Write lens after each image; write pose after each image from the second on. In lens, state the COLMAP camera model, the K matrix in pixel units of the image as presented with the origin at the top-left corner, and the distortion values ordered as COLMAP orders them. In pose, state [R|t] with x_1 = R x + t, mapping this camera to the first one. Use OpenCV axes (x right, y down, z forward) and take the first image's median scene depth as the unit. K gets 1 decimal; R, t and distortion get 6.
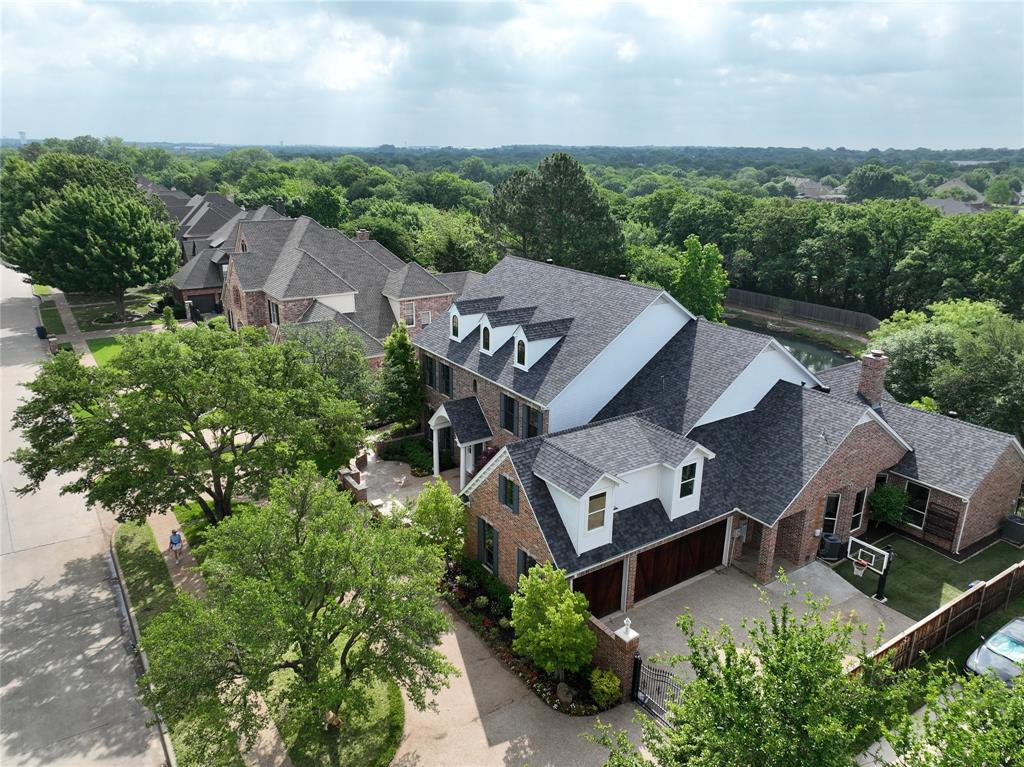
lens RADIAL K [[726.4, 0, 512.3], [0, 726.4, 387.6], [0, 0, 1]] dist [0.008381, 0.000050]
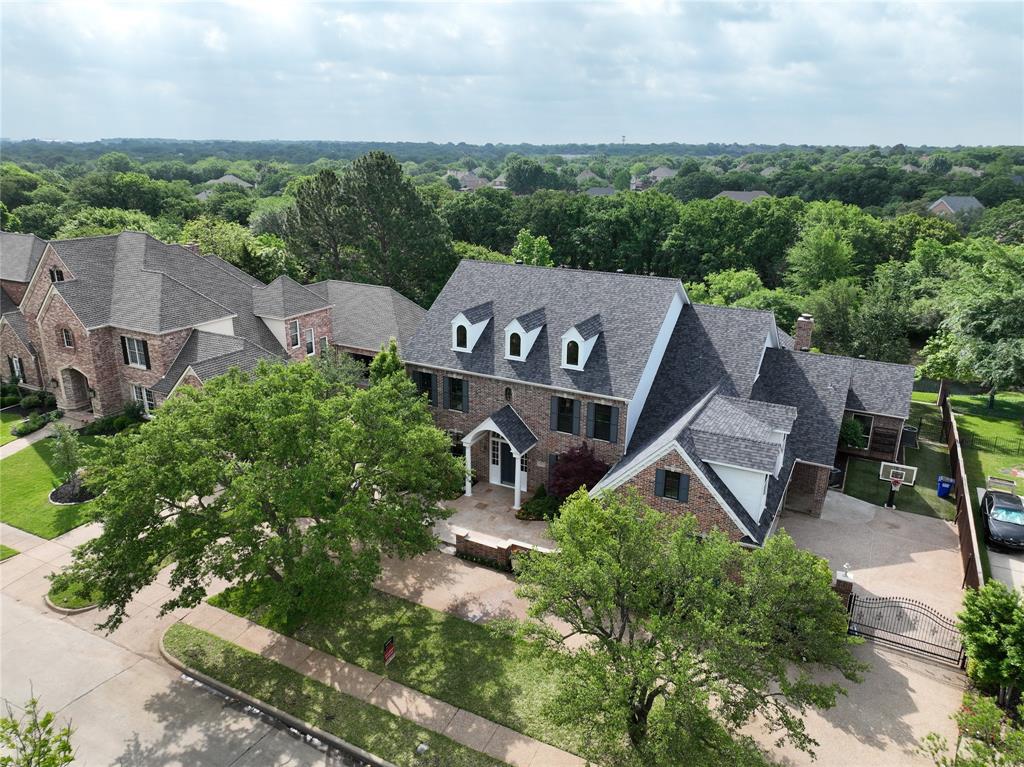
lens RADIAL K [[726.4, 0, 504.9], [0, 726.4, 383.2], [0, 0, 1]] dist [0.008381, 0.000050]
pose [[0.881746, -0.148134, 0.447862, -0.323066], [0.147208, 0.988409, 0.037102, -0.035315], [-0.448167, 0.033214, 0.893333, 0.083947]]
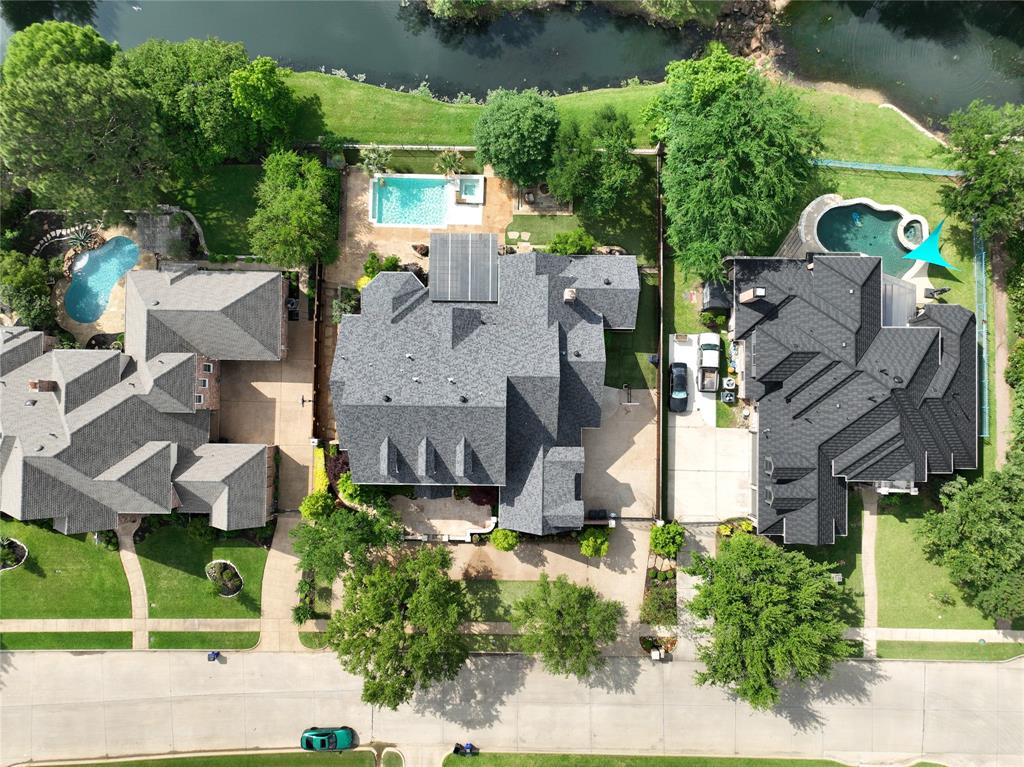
lens RADIAL K [[726.4, 0, 510.1], [0, 726.4, 382.6], [0, 0, 1]] dist [0.008381, 0.000050]
pose [[0.566559, -0.823972, 0.009027, 0.149493], [0.269781, 0.195829, 0.942798, -1.059463], [-0.778607, -0.531716, 0.333241, 0.268423]]
